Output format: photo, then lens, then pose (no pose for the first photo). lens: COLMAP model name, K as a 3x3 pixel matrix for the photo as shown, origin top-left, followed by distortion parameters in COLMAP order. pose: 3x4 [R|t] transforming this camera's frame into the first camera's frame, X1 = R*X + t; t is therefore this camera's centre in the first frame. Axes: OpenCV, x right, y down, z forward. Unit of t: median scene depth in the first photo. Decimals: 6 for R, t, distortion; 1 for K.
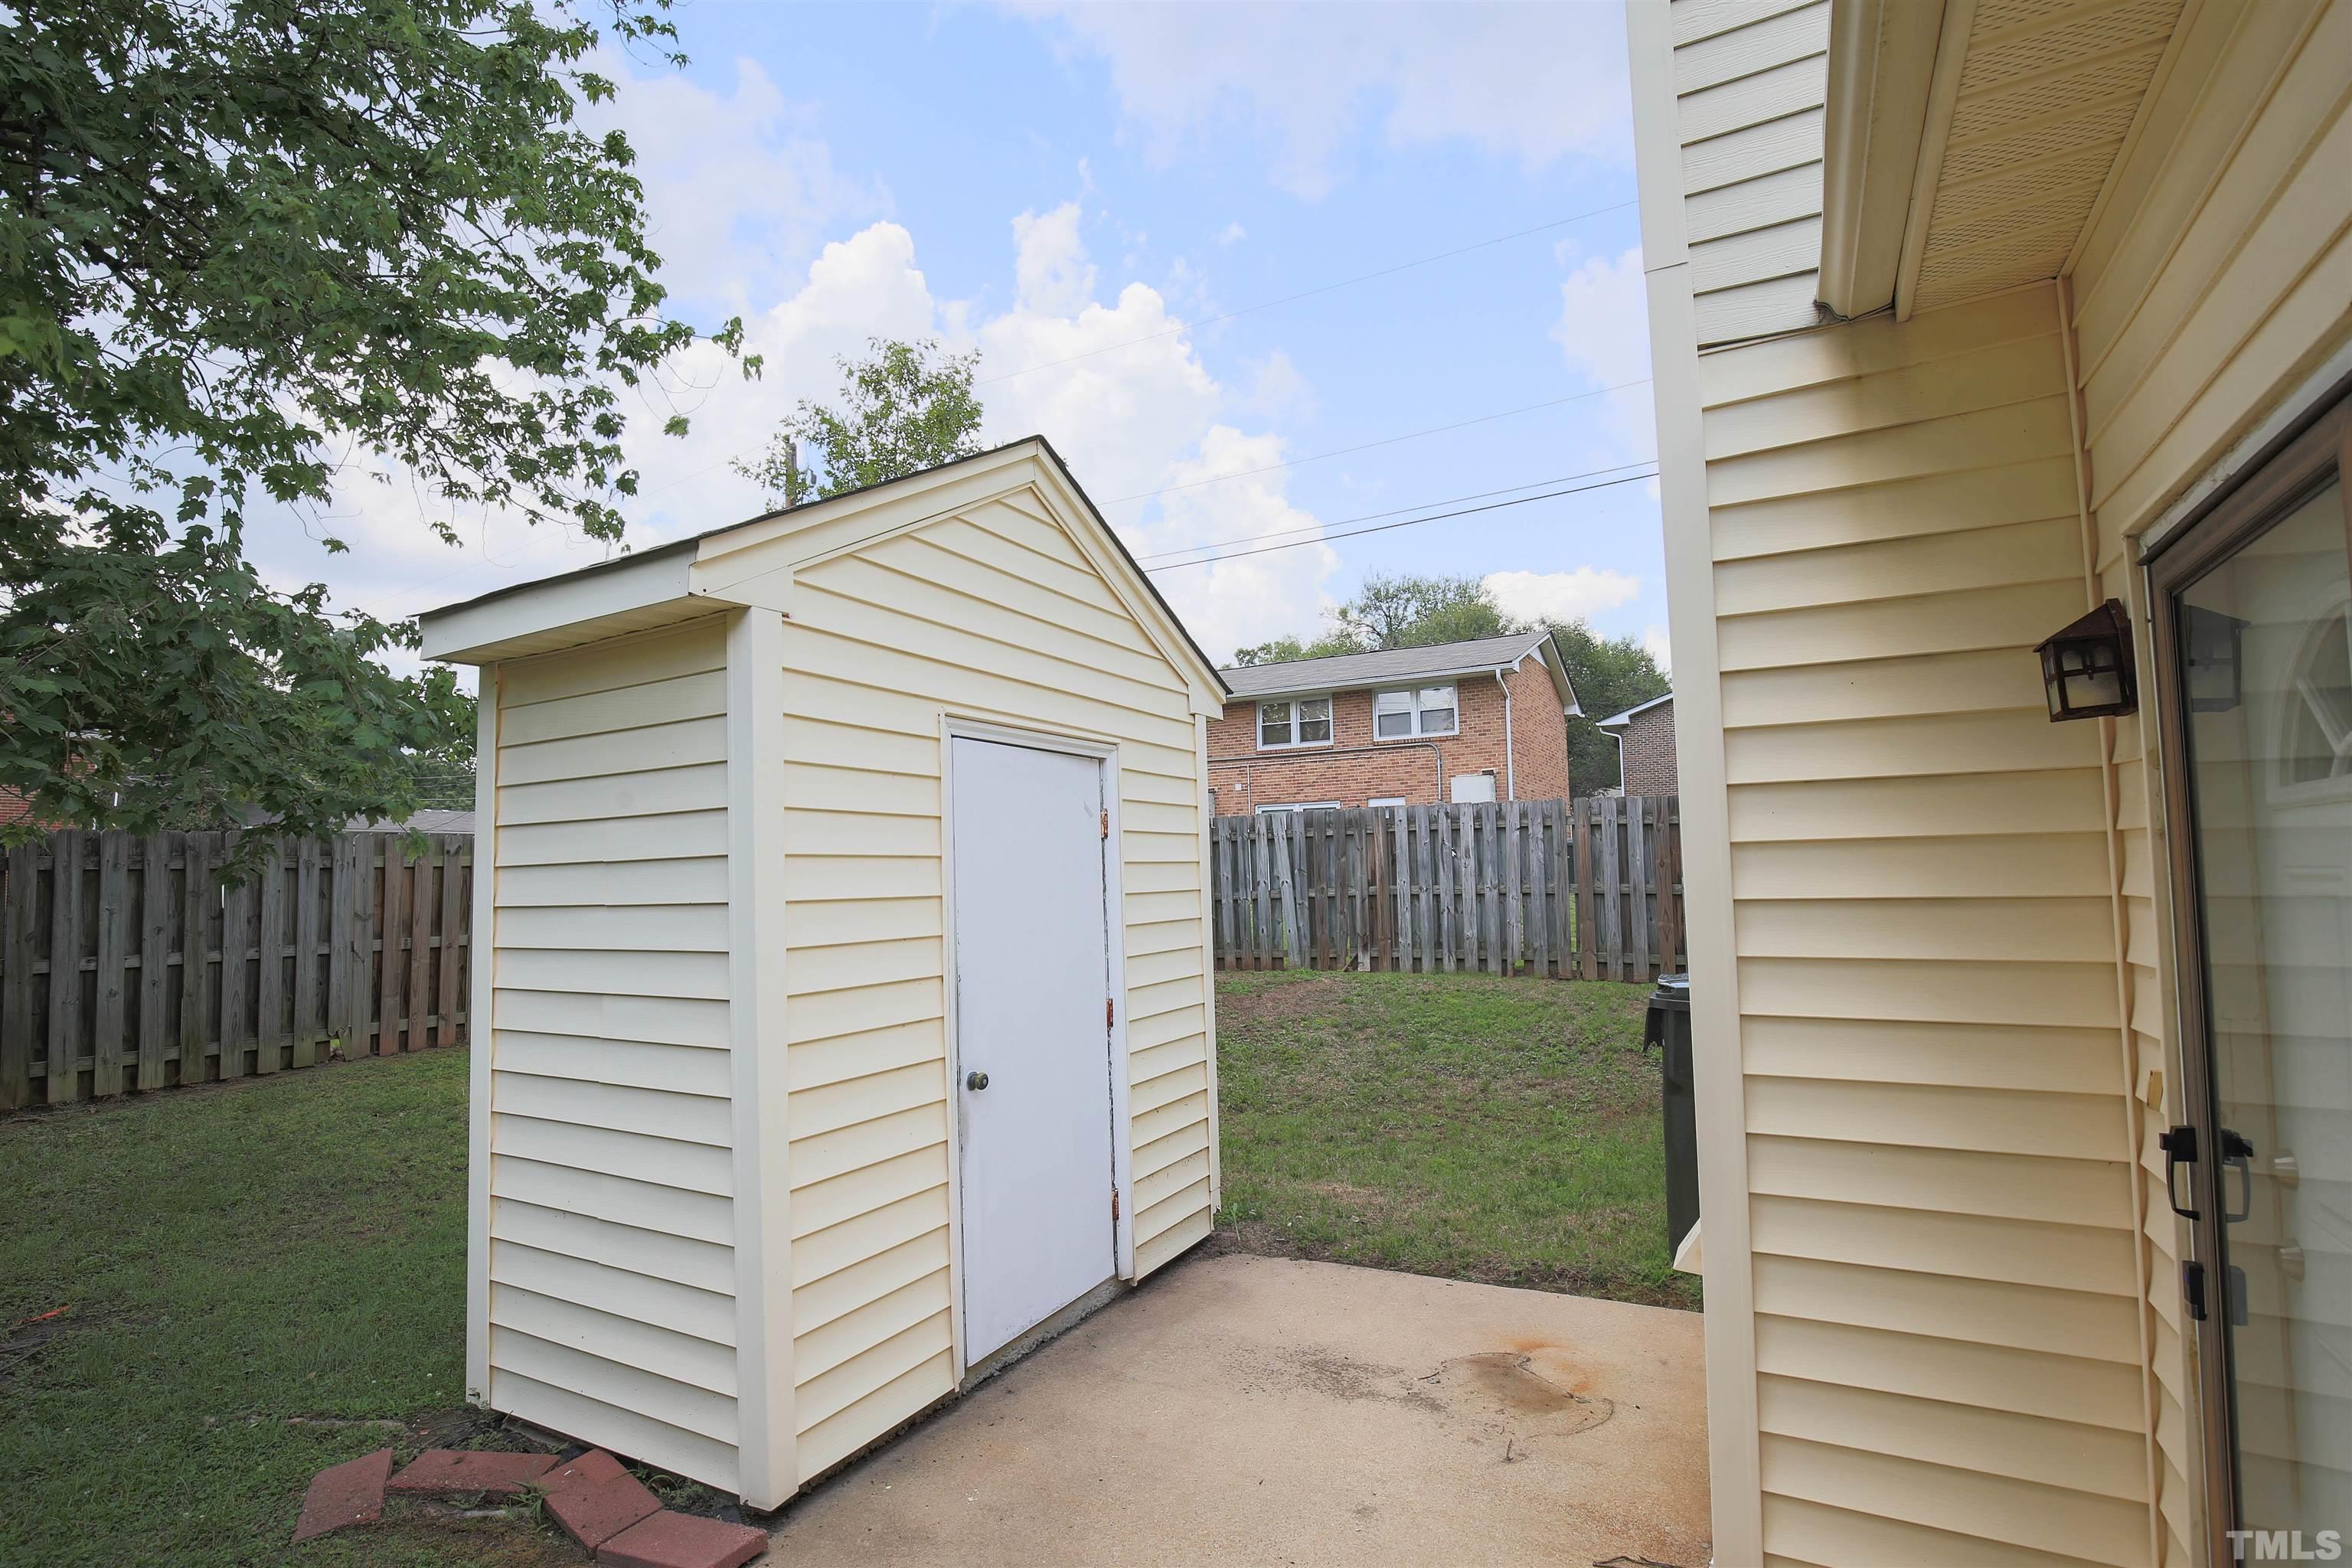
lens RADIAL K [[1106.3, 0, 1176.0], [0, 1106.3, 784.0], [0, 0, 1]] dist [-0.020413, -0.000249]
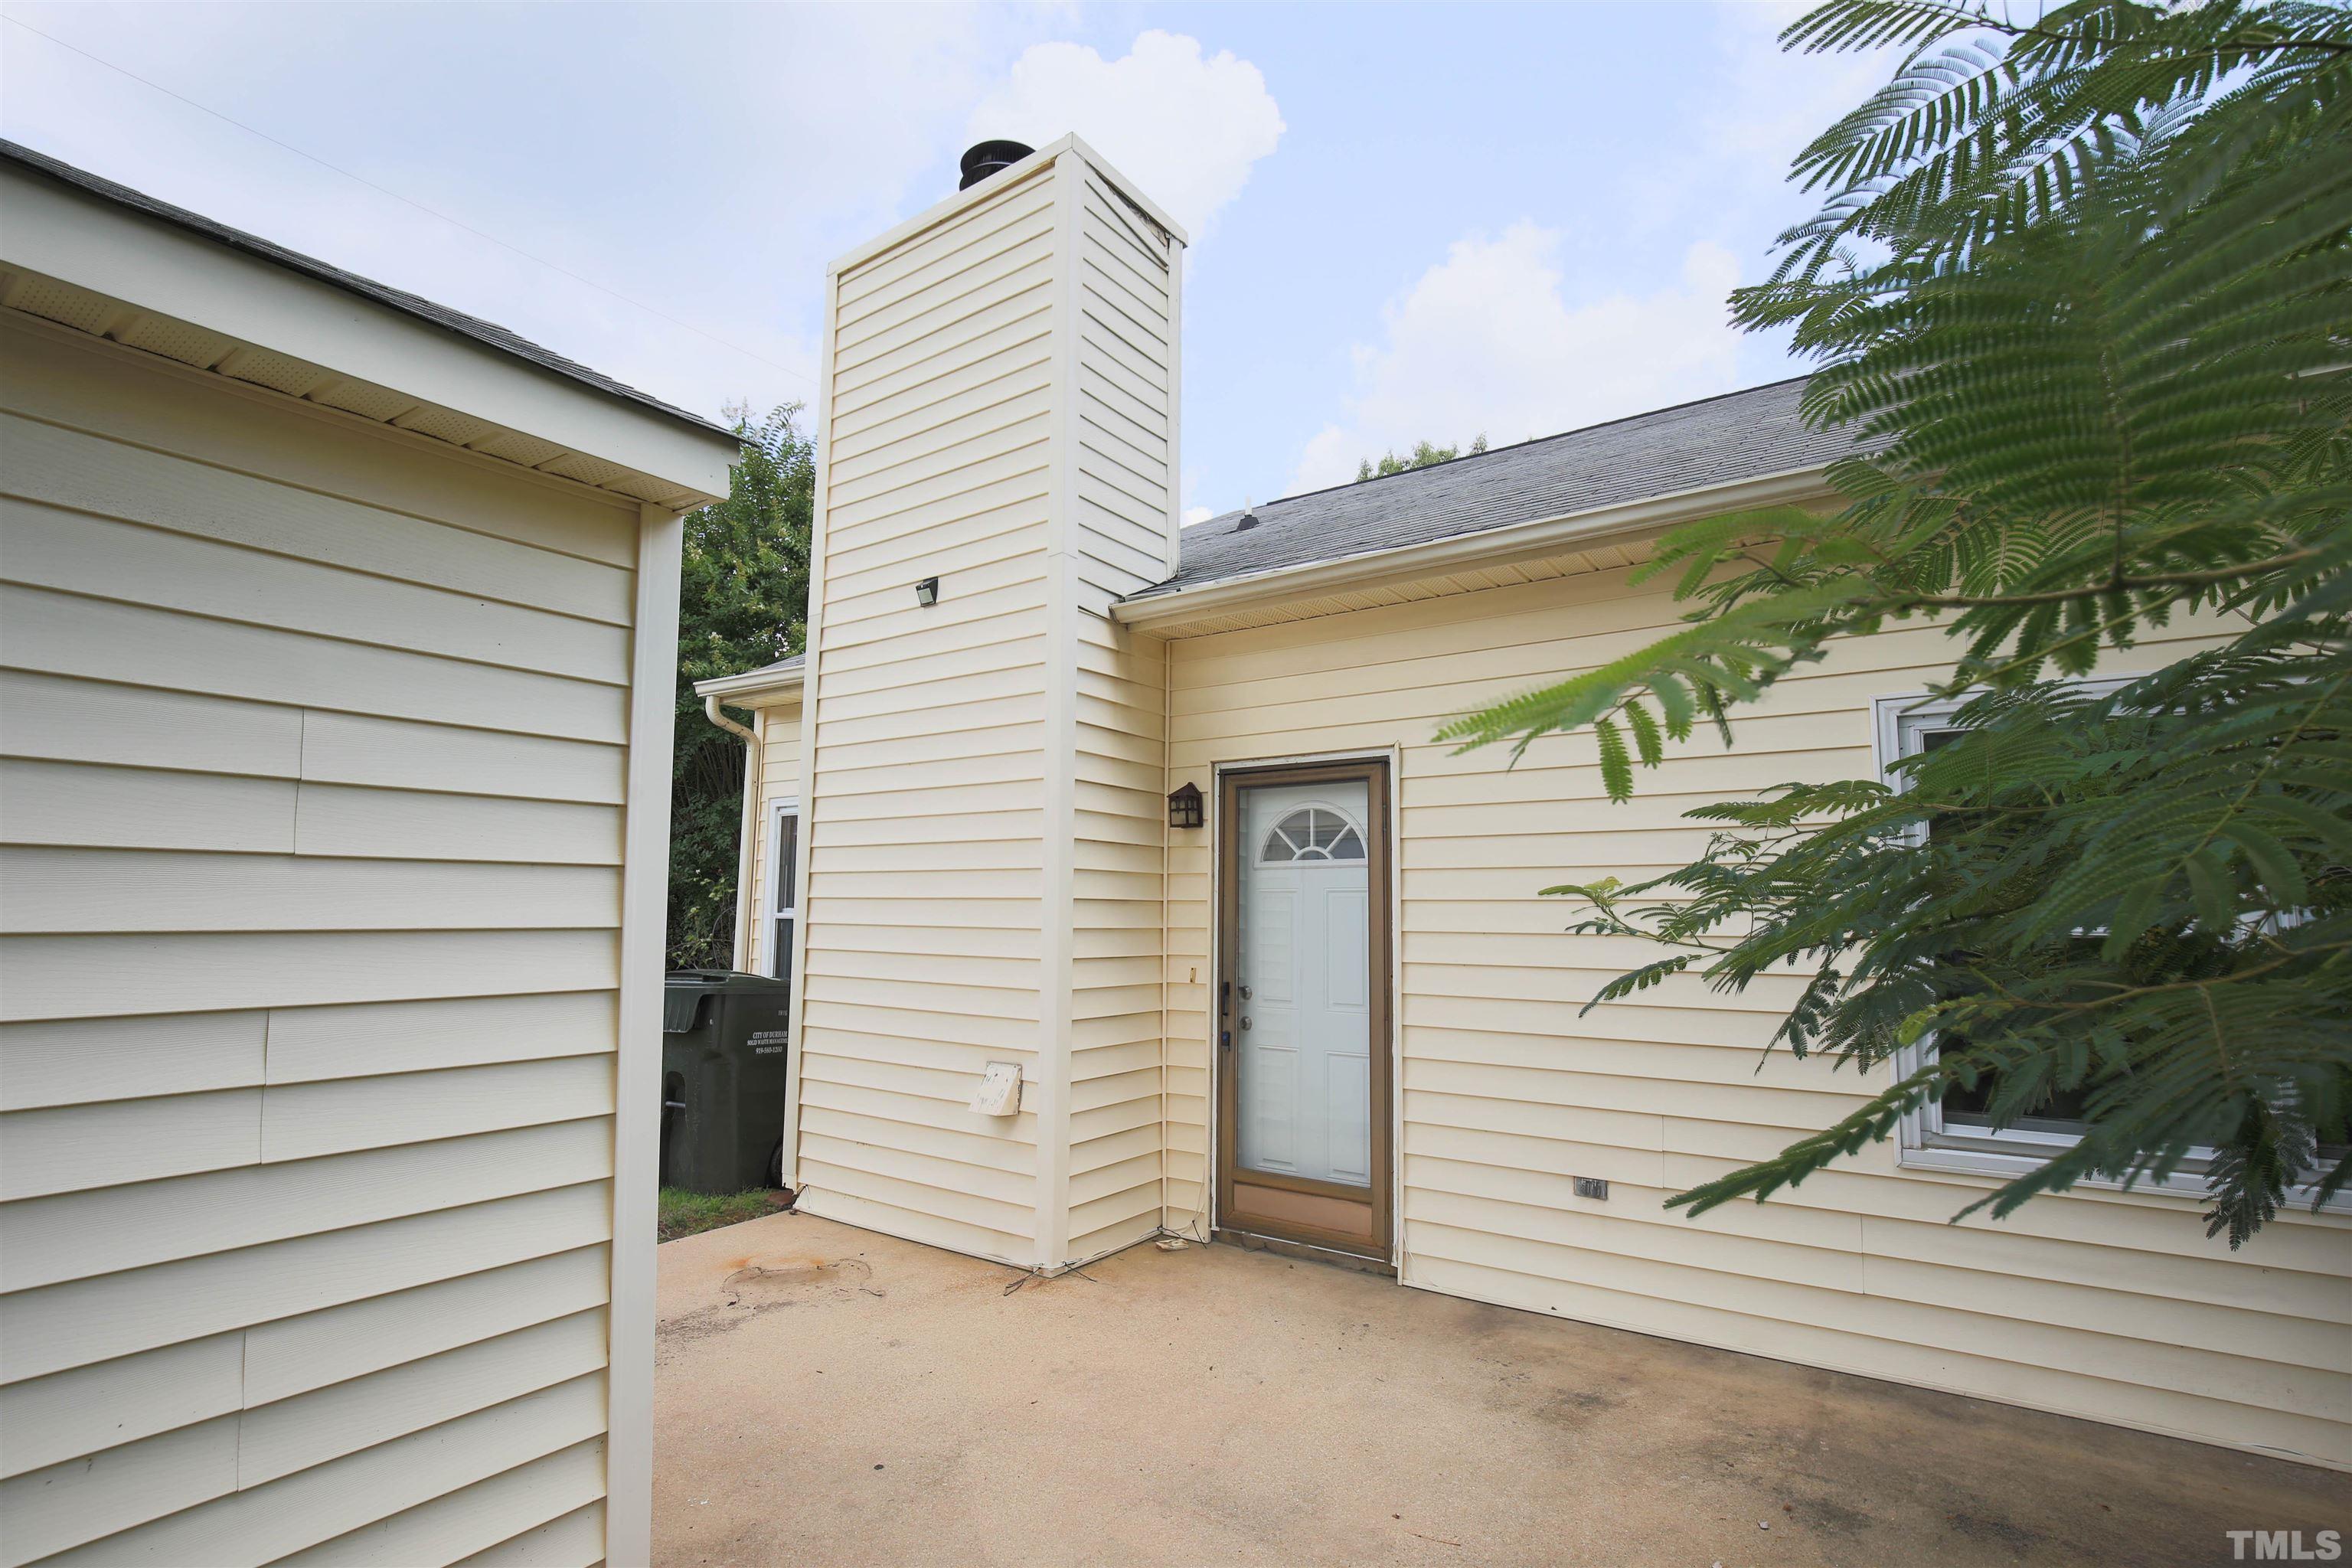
lens RADIAL K [[1067.2, 0, 1196.3], [0, 1067.2, 775.9], [0, 0, 1]] dist [-0.001863, 0.000060]
pose [[0.083819, 0.158199, 0.983843, -0.301921], [-0.093991, 0.984171, -0.150244, 0.035350], [-0.992038, -0.079879, 0.097362, 0.141156]]
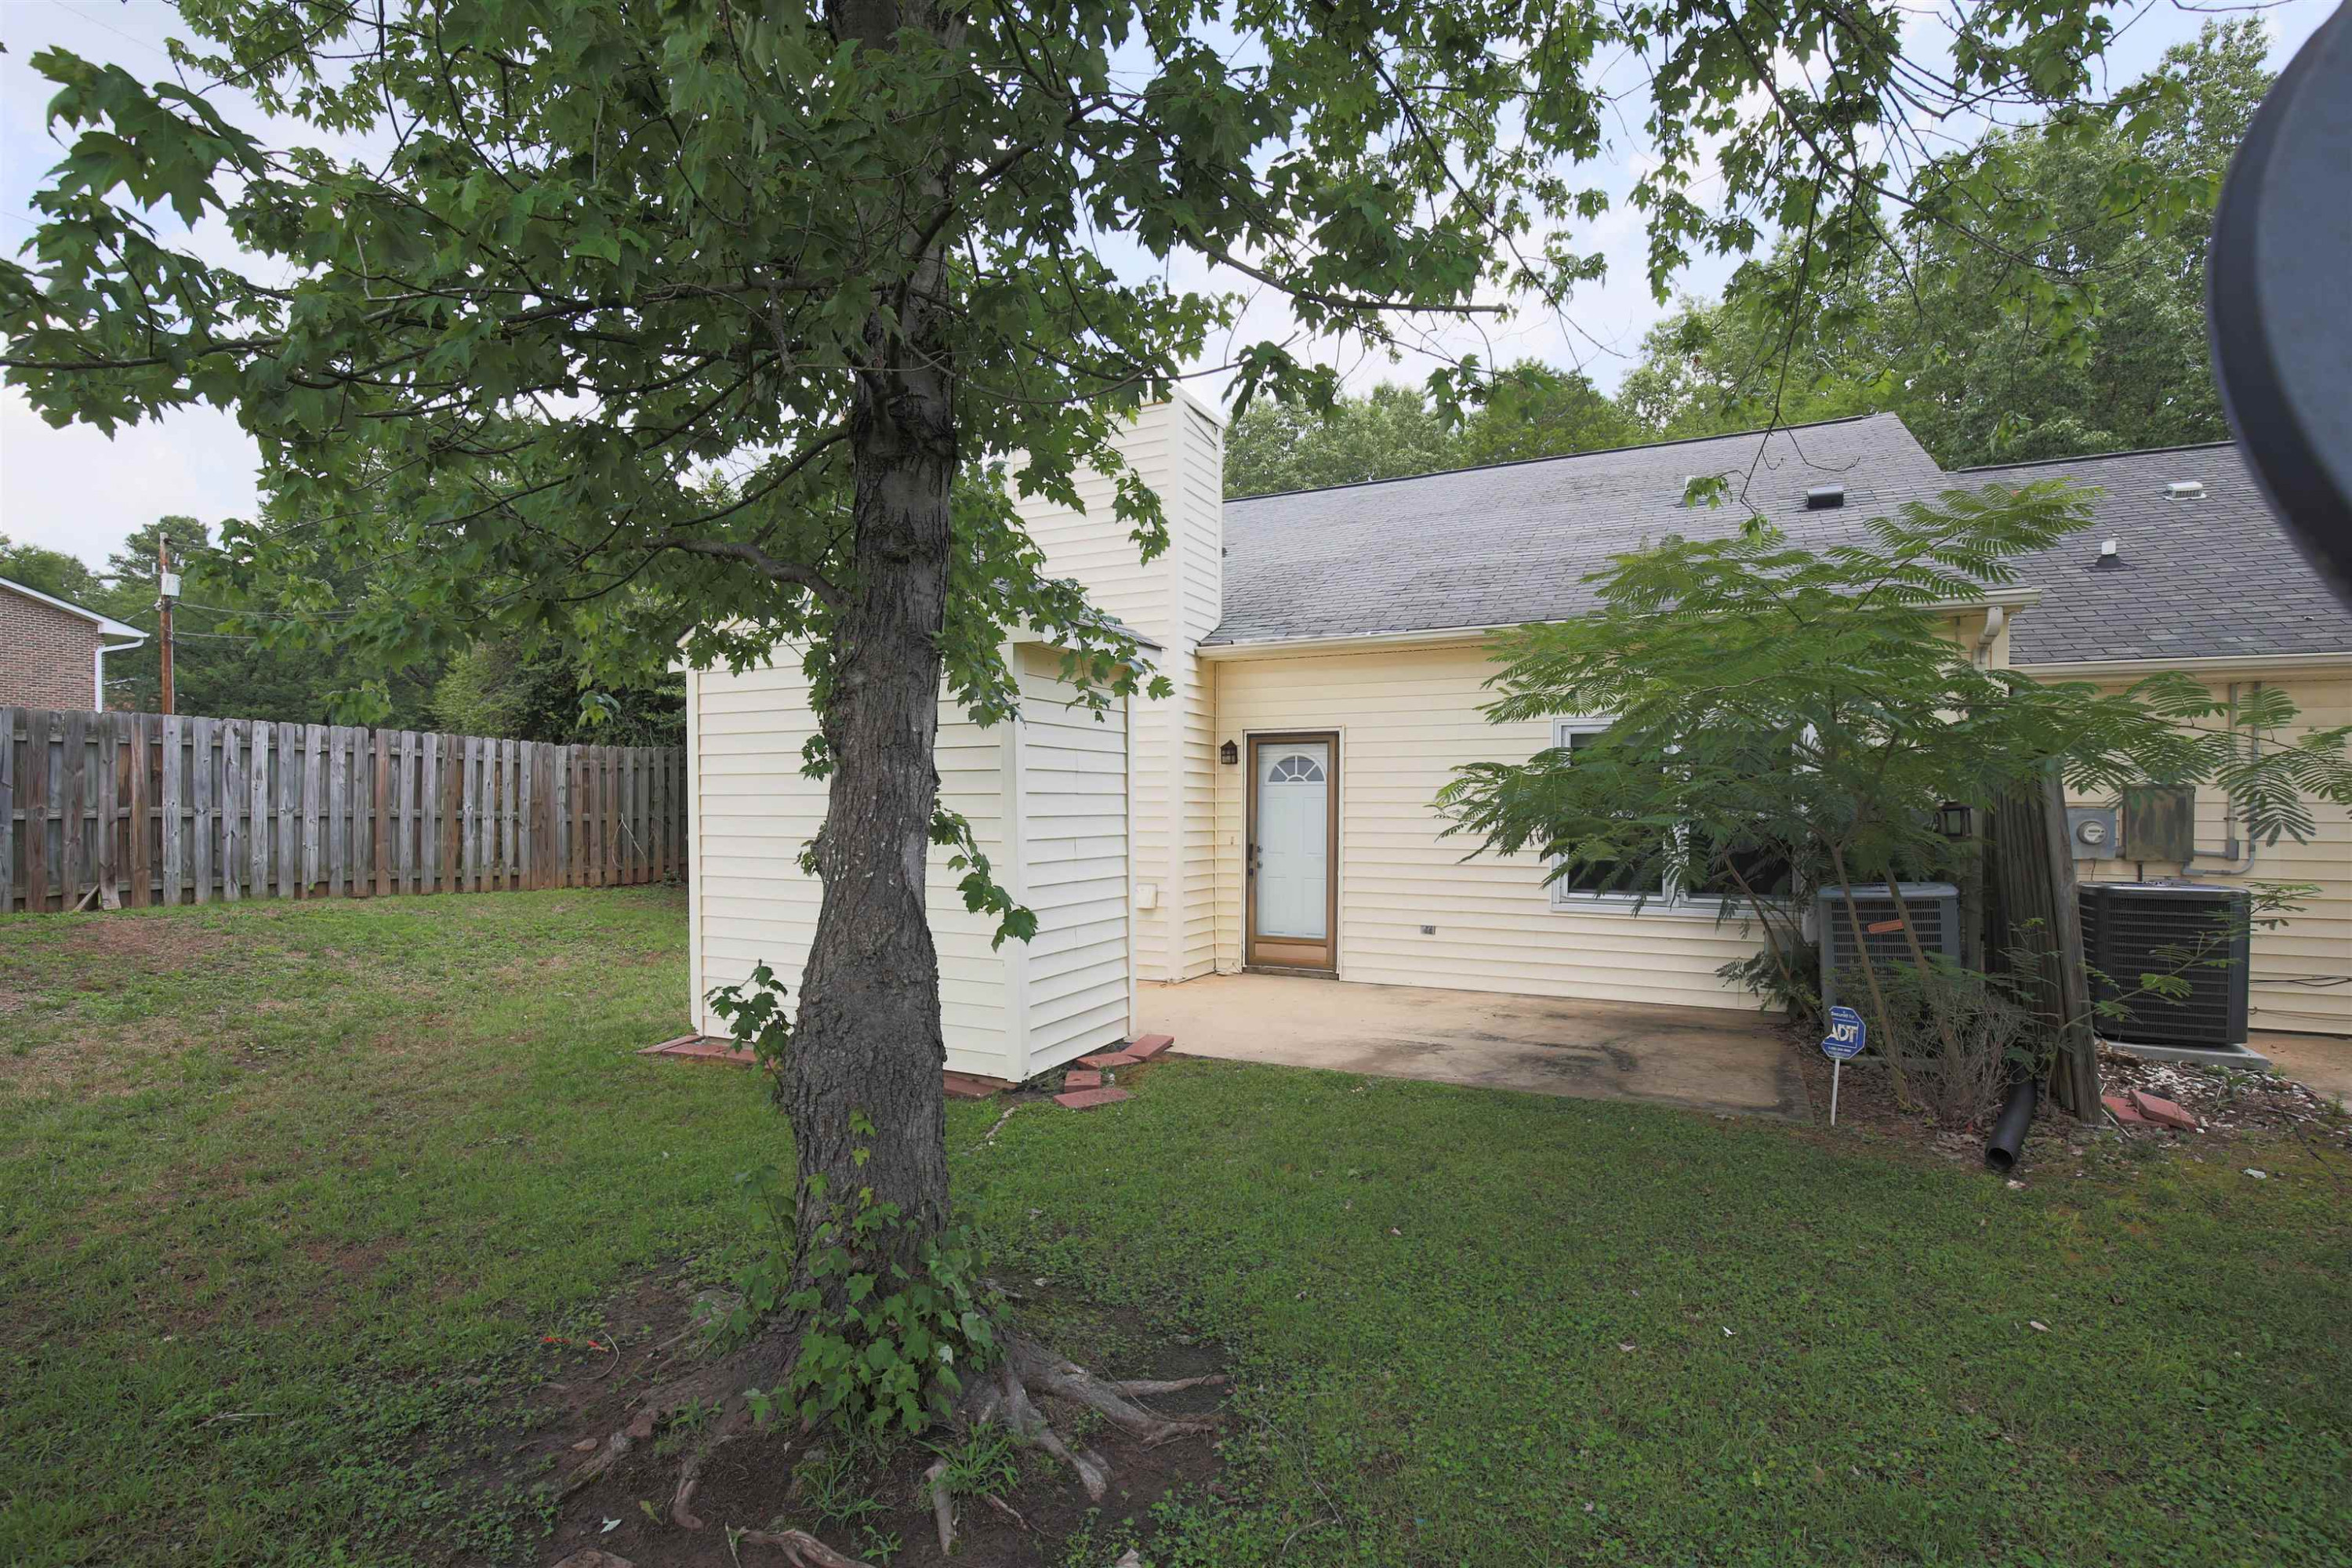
lens RADIAL K [[1092.3, 0, 1180.8], [0, 1092.3, 803.0], [0, 0, 1]] dist [-0.037619, 0.008002]
pose [[-0.053317, 0.024535, 0.998276, -0.739093], [-0.084659, 0.995988, -0.029001, 0.049617], [-0.994983, -0.086059, -0.051026, 0.272100]]
